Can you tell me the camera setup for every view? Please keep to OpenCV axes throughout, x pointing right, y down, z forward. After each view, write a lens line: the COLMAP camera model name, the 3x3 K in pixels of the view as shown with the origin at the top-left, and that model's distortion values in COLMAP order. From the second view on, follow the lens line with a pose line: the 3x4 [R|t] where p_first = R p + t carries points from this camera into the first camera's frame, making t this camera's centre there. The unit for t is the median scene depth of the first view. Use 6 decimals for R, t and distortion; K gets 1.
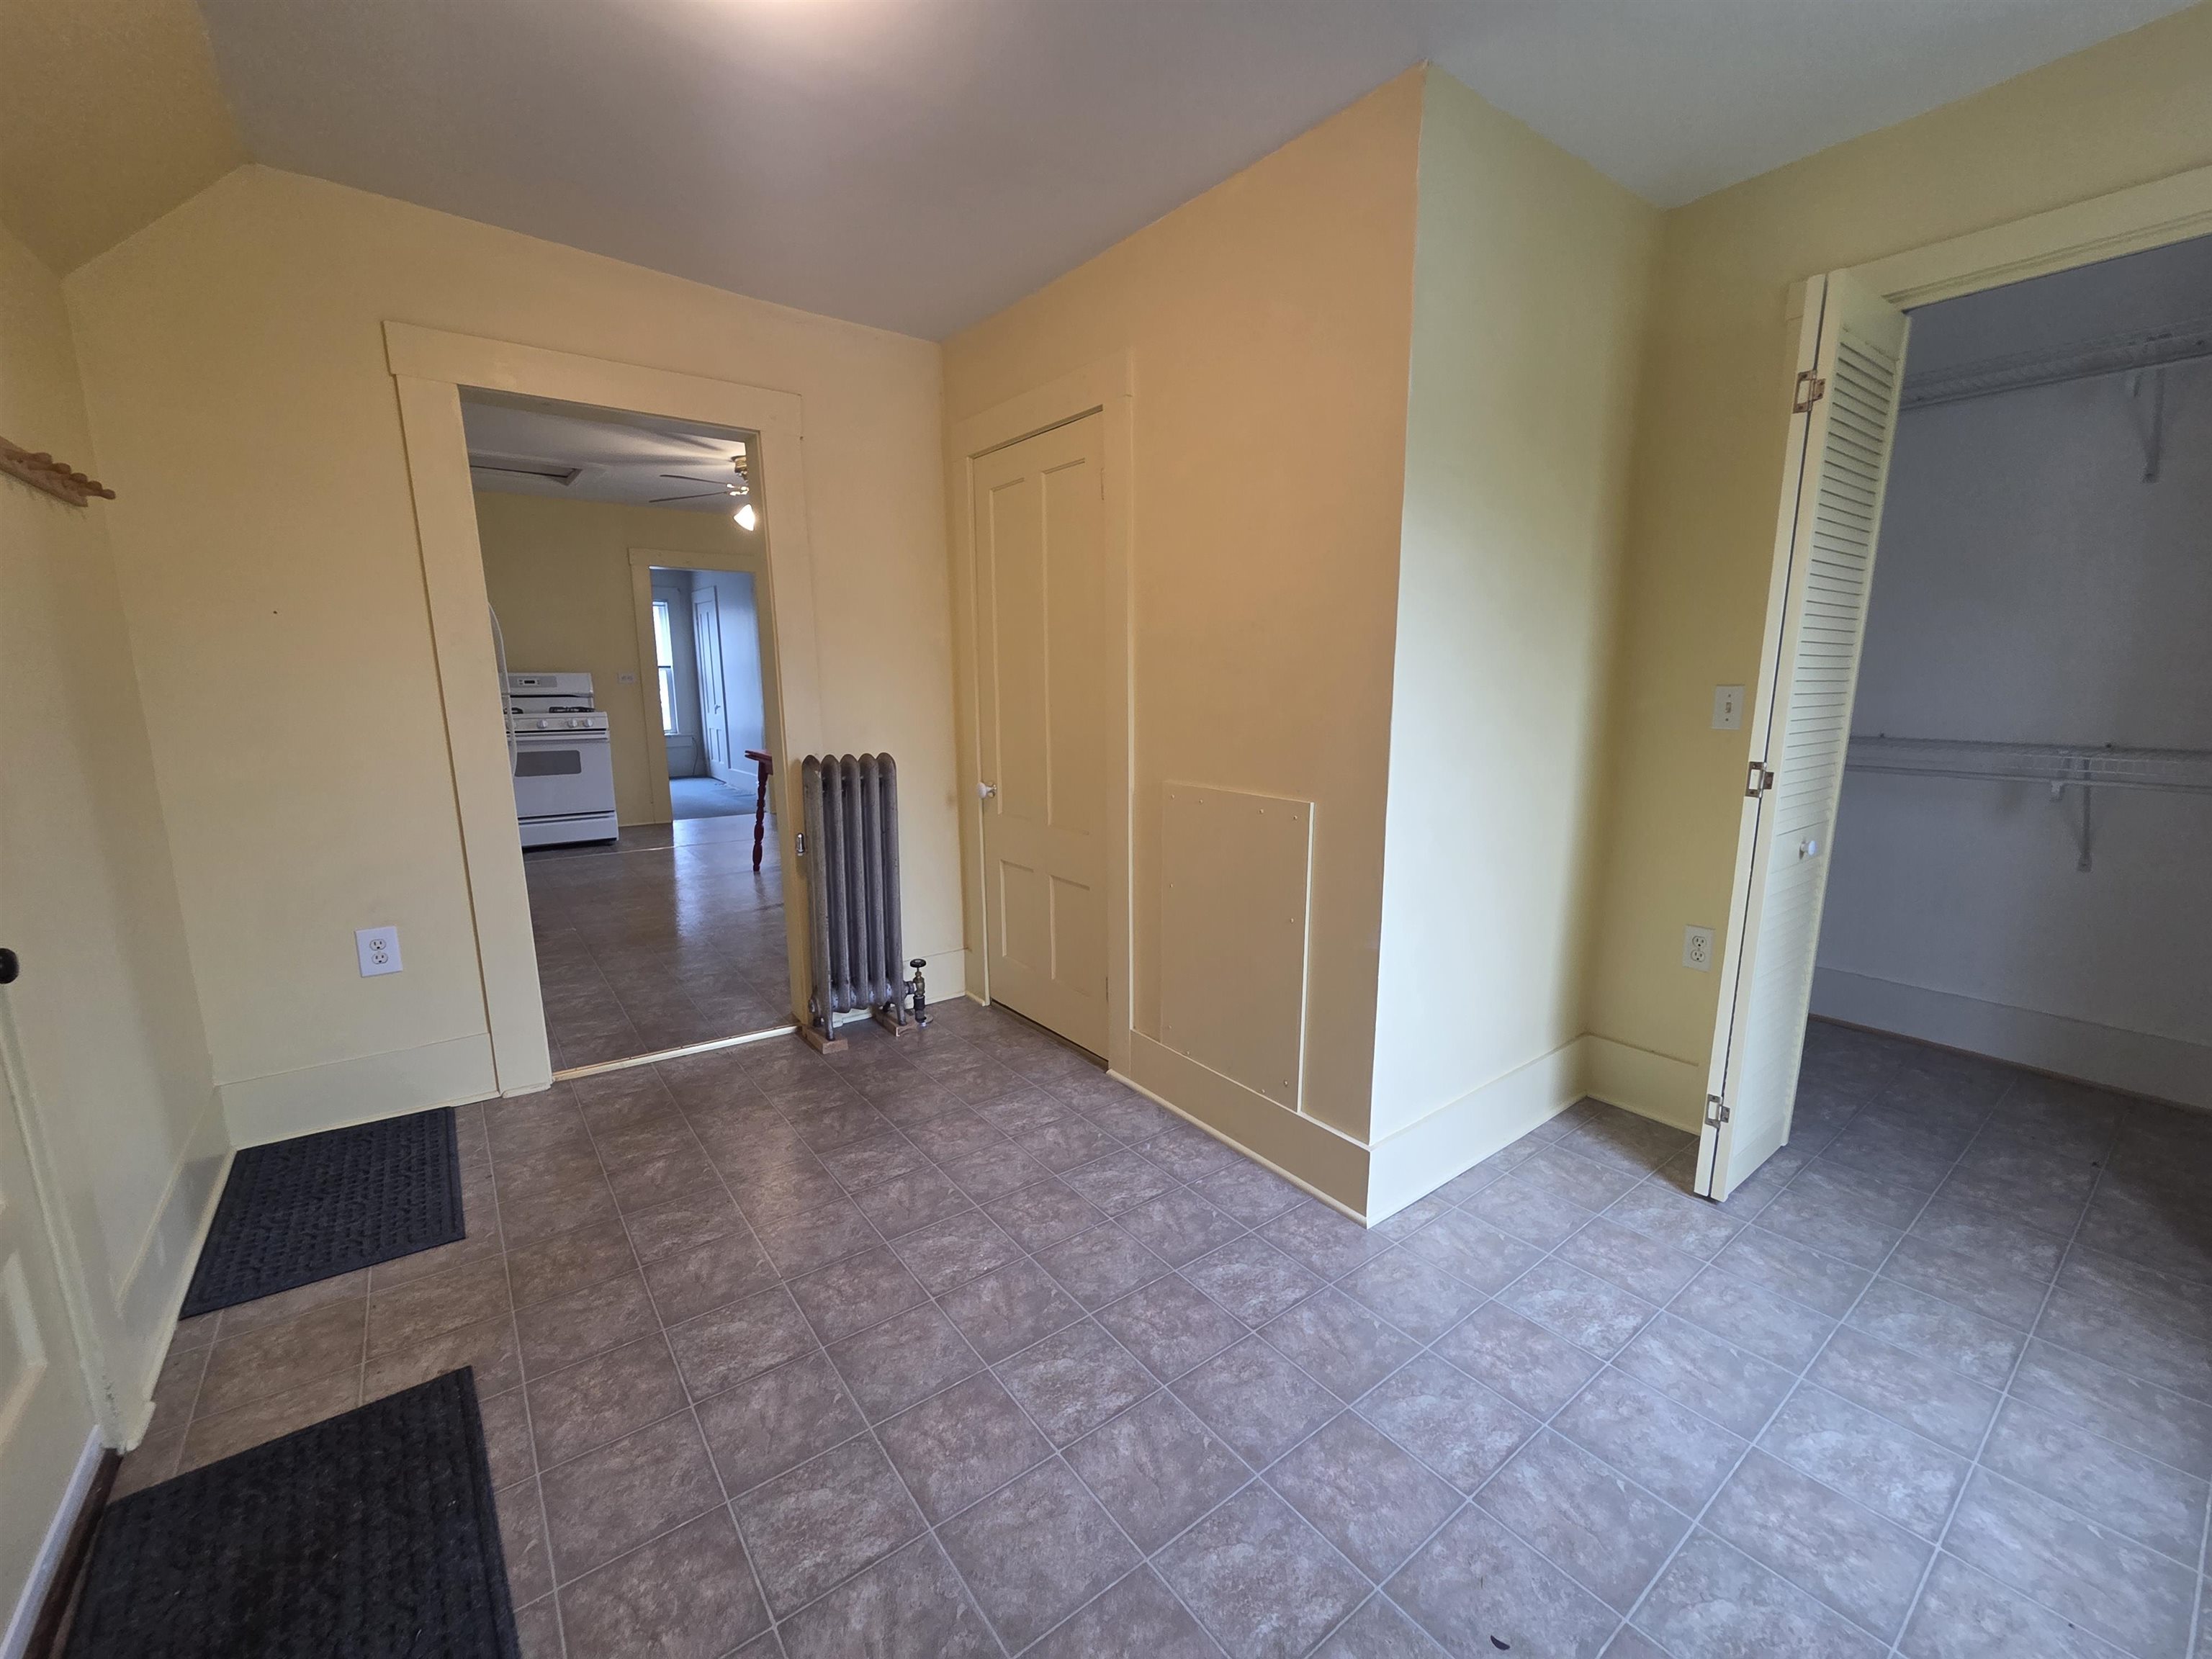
lens RADIAL K [[899.4, 0, 1134.2], [0, 899.4, 774.4], [0, 0, 1]] dist [-0.008111, 0.000302]
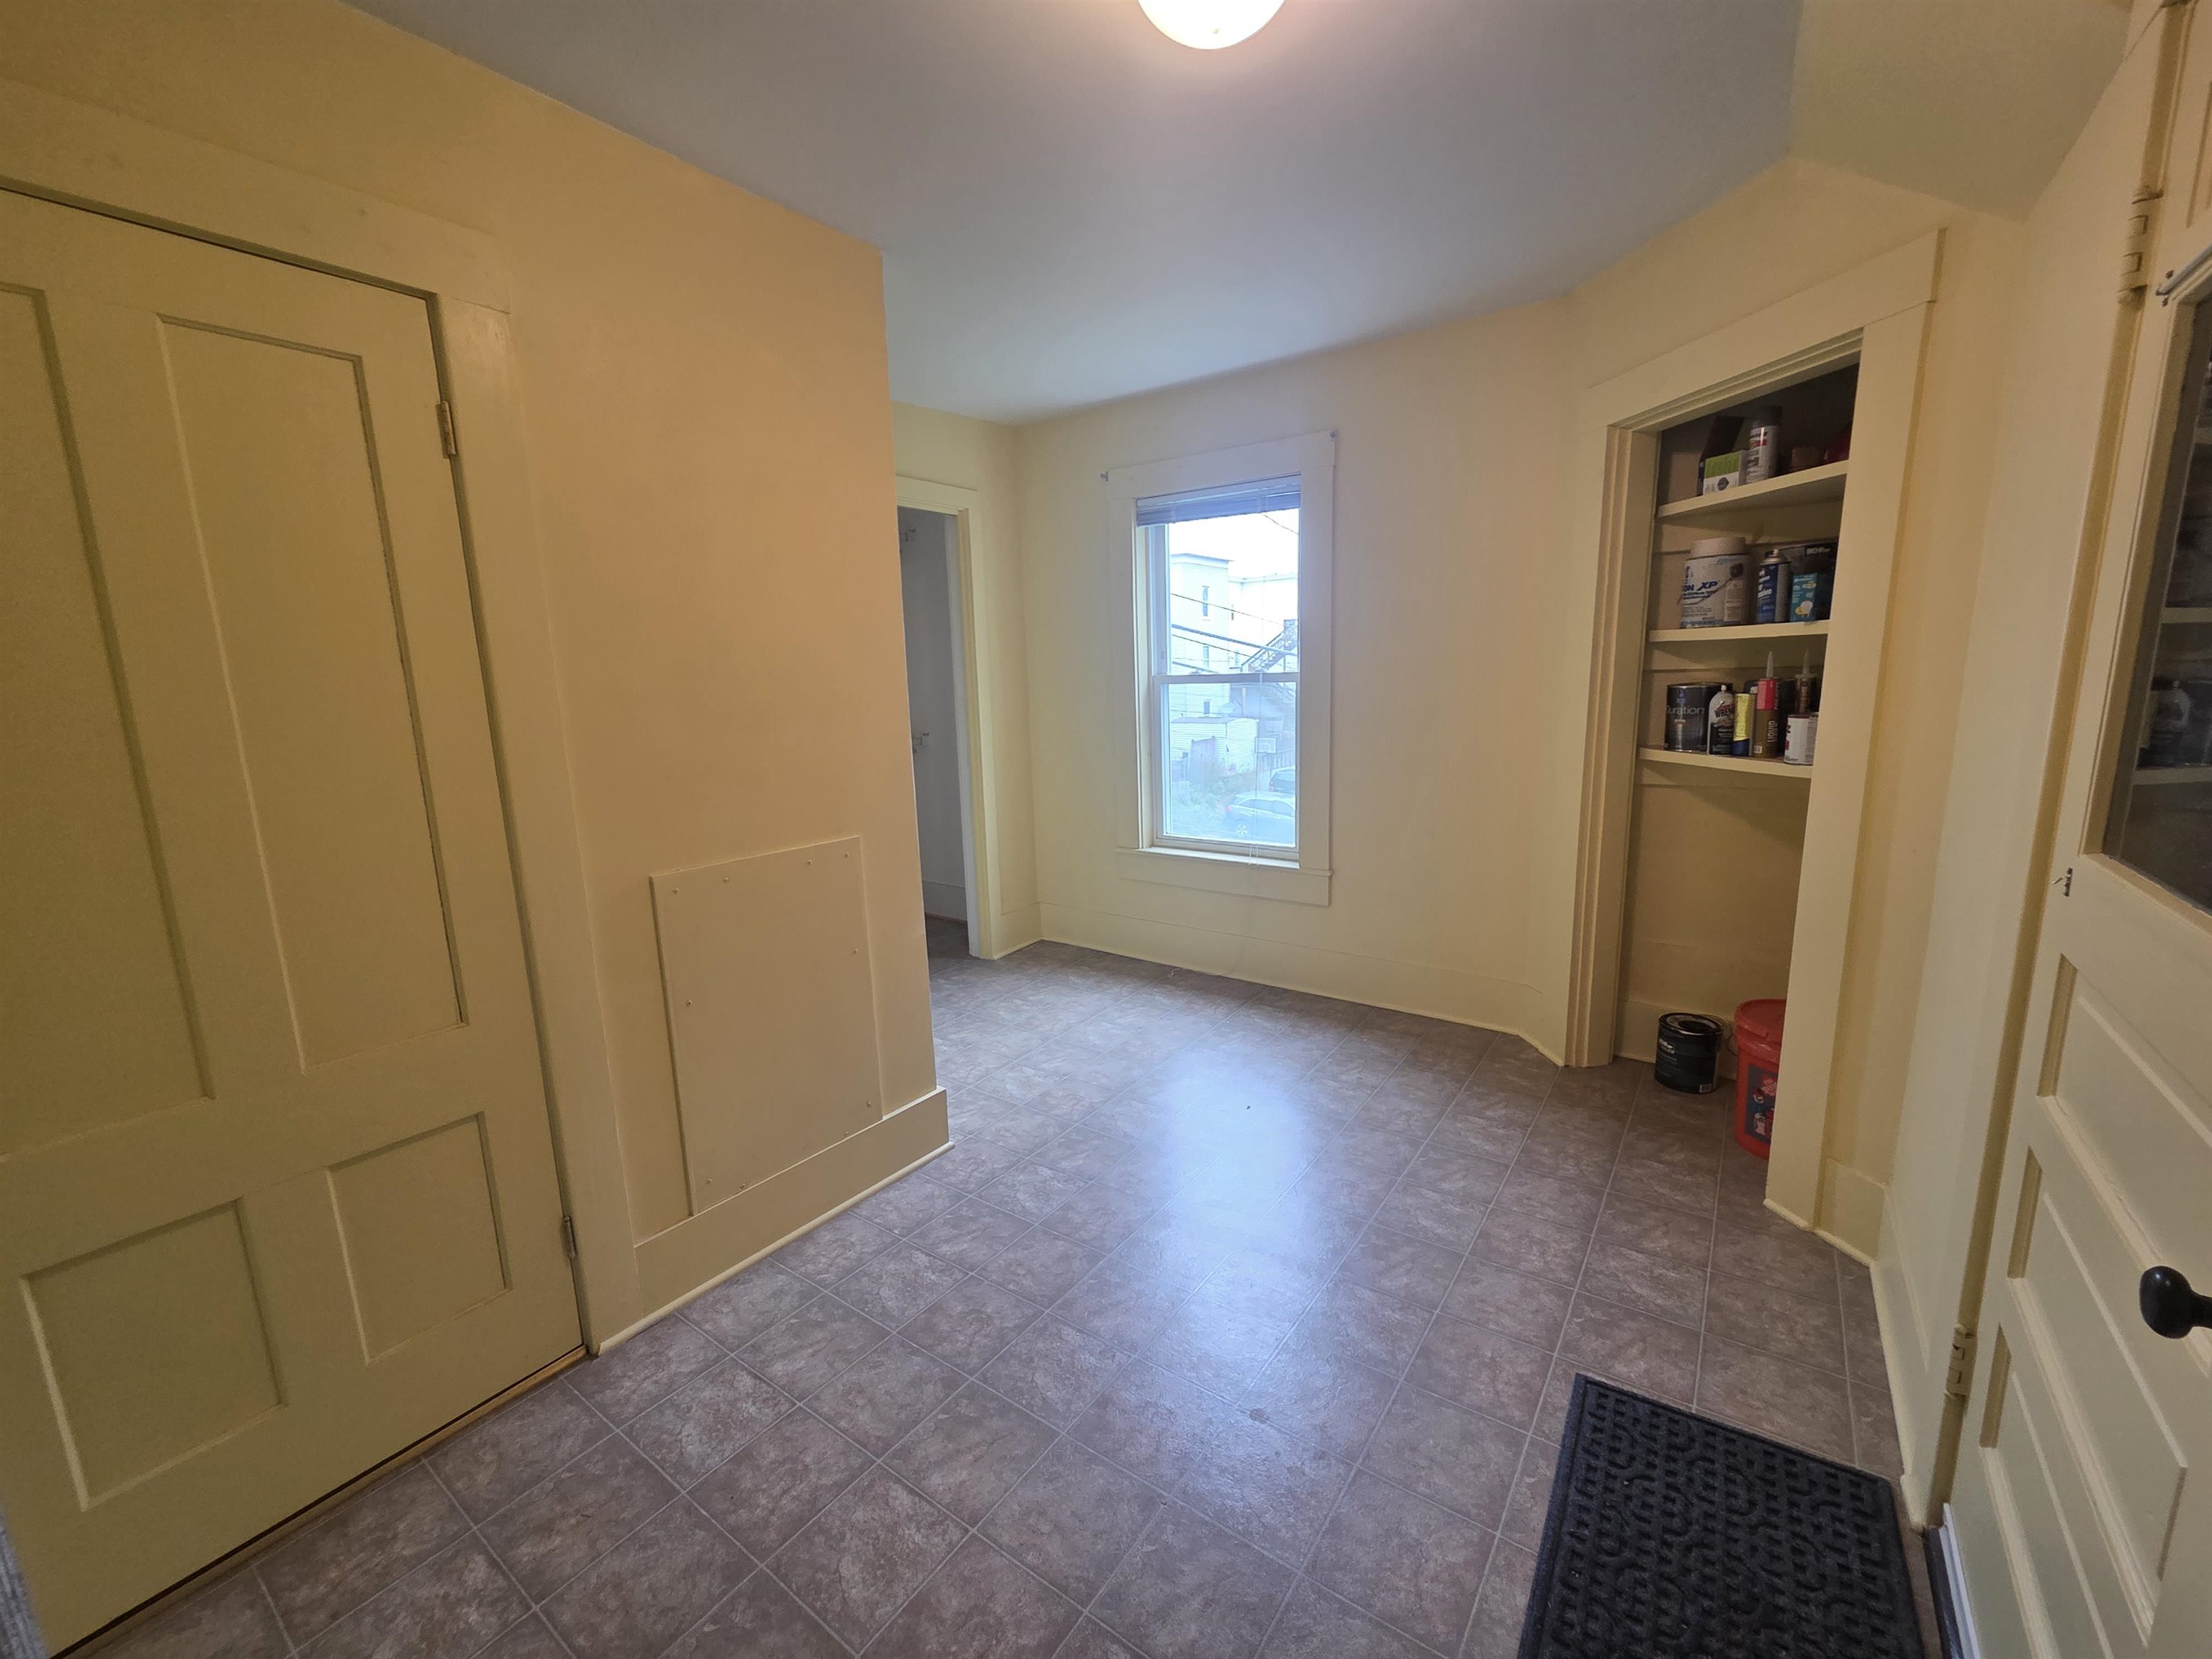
lens RADIAL K [[906.6, 0, 1107.6], [0, 906.6, 834.9], [0, 0, 1]] dist [0.003749, 0.000058]
pose [[-0.267164, -0.164813, 0.949452, -1.021788], [0.134683, 0.969209, 0.206140, -0.163826], [-0.954193, 0.182948, -0.236741, 1.117945]]
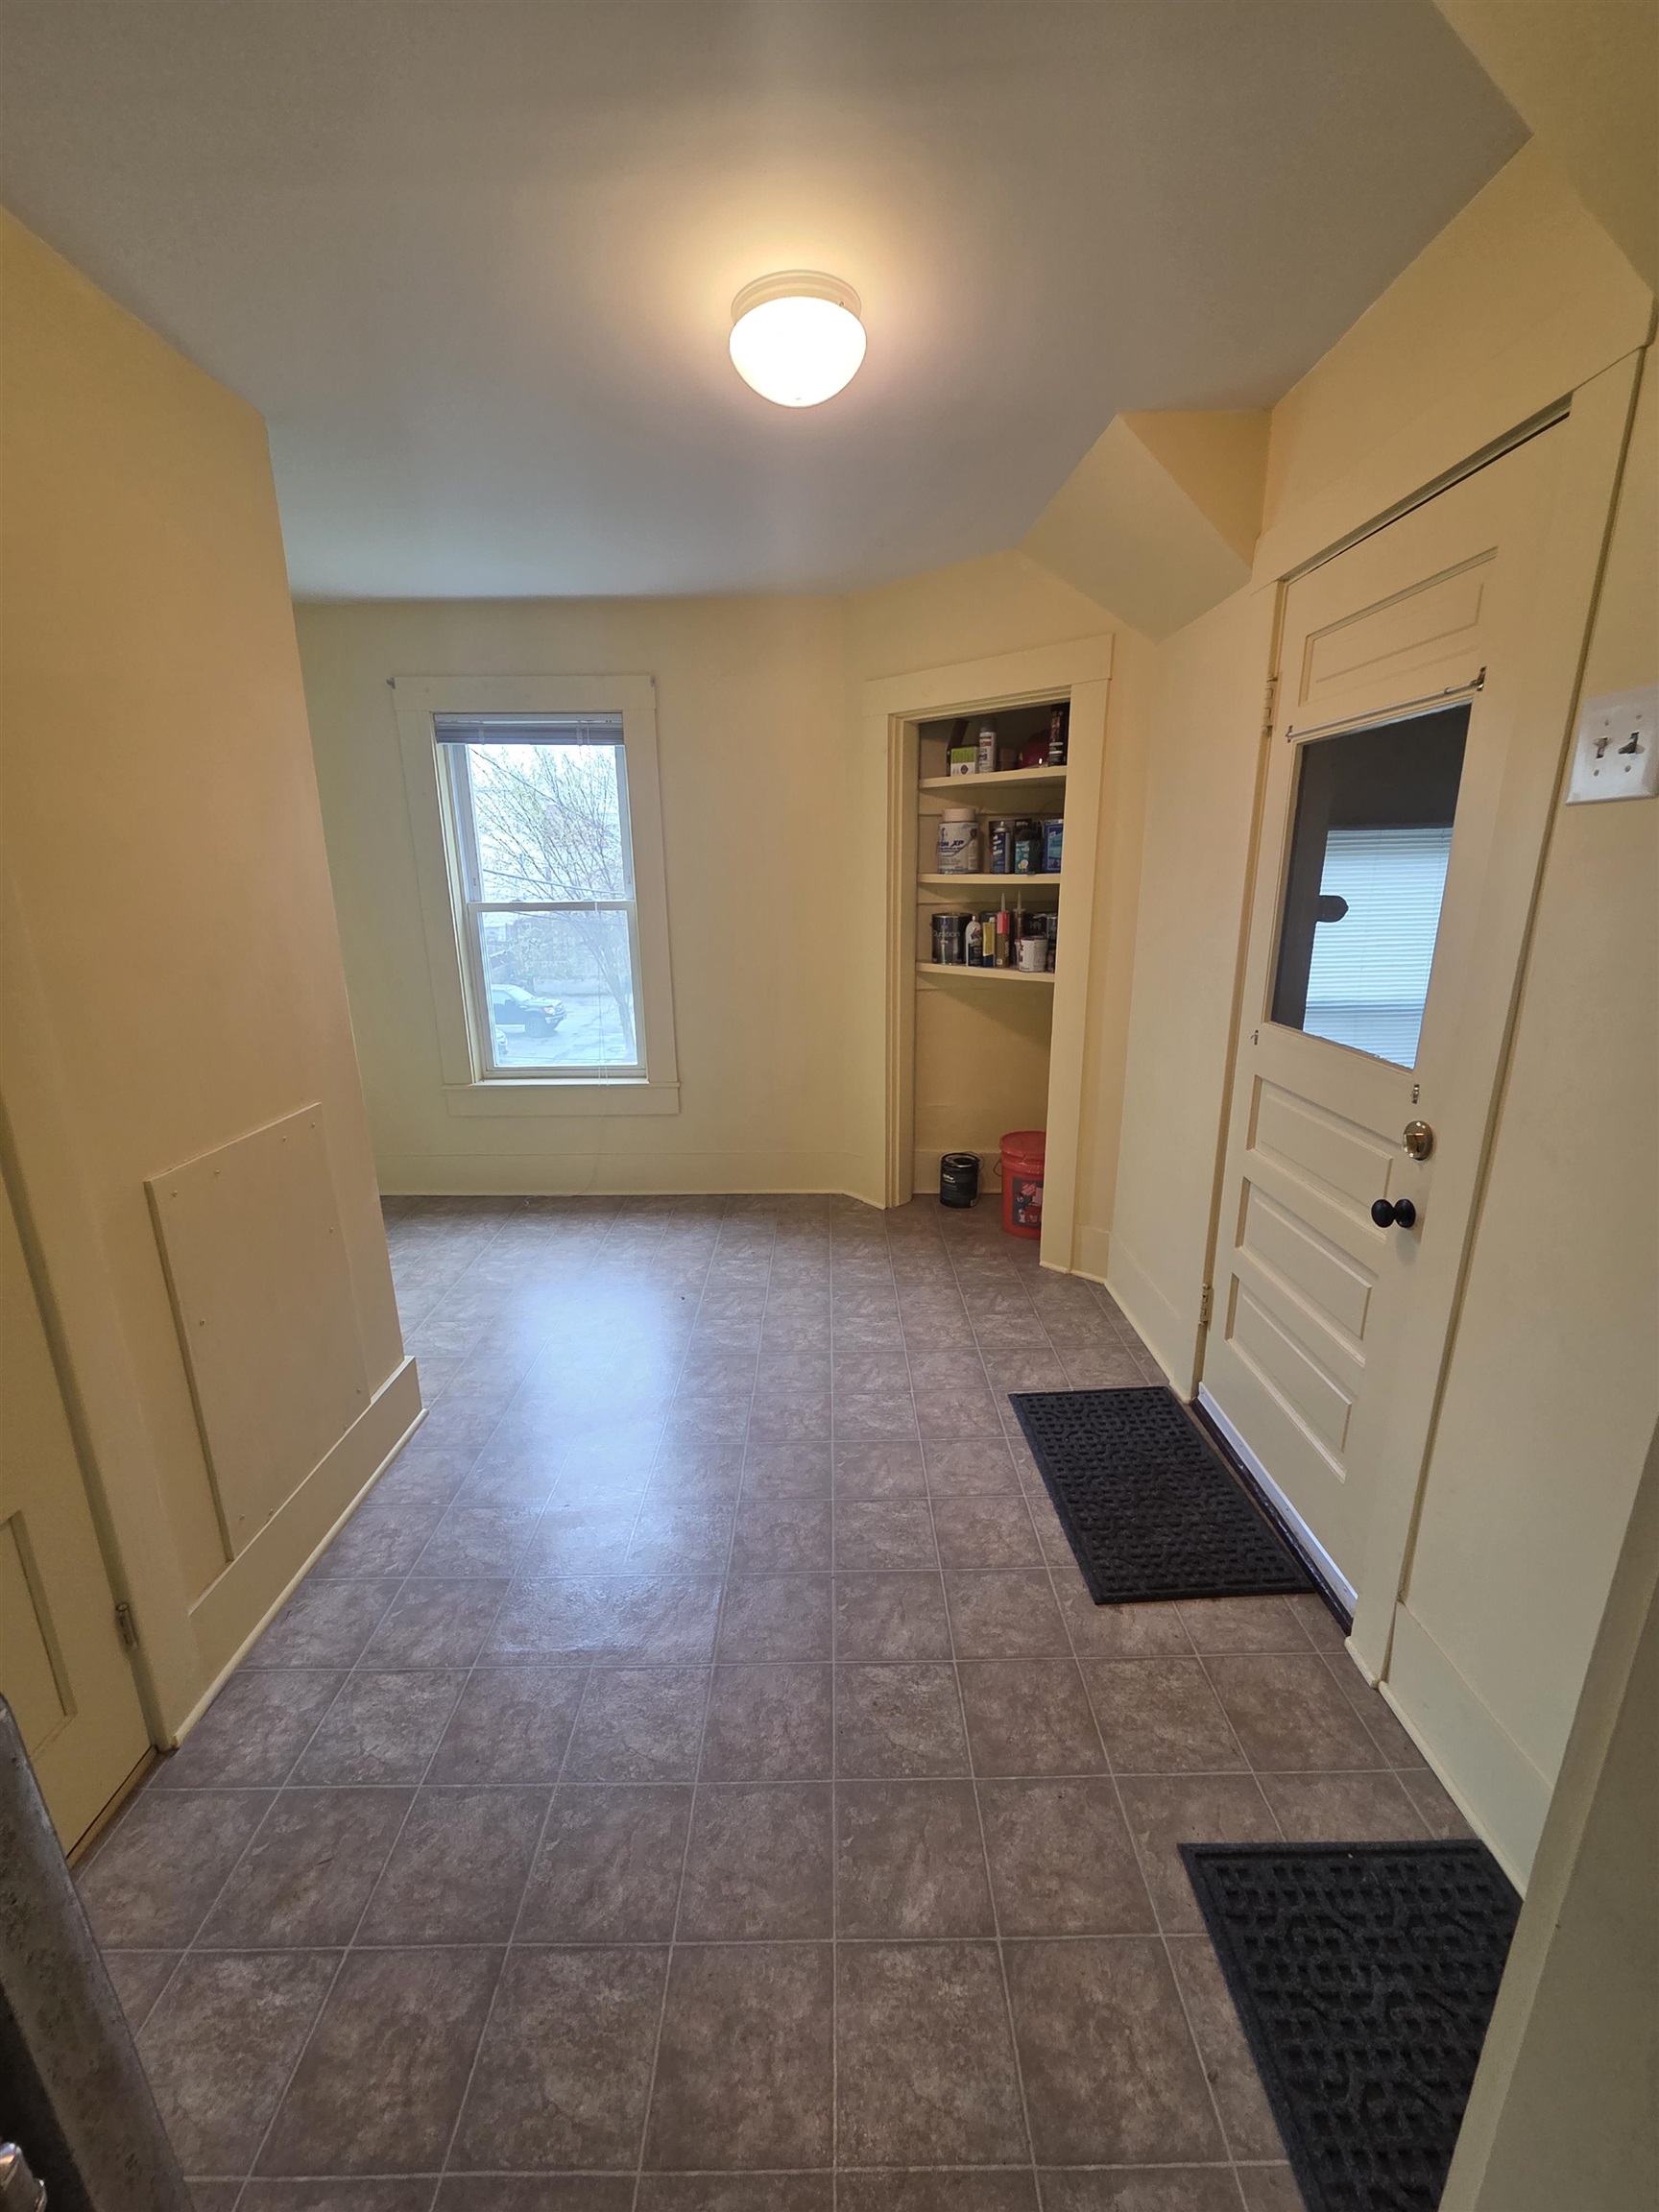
lens RADIAL K [[906.6, 0, 827.3], [0, 906.6, 1105.5], [0, 0, 1]] dist [0.003749, 0.000058]
pose [[-0.781561, -0.151919, 0.605048, -0.914251], [0.080184, 0.937385, 0.338940, -0.272888], [-0.618654, 0.313417, -0.720442, 1.555541]]
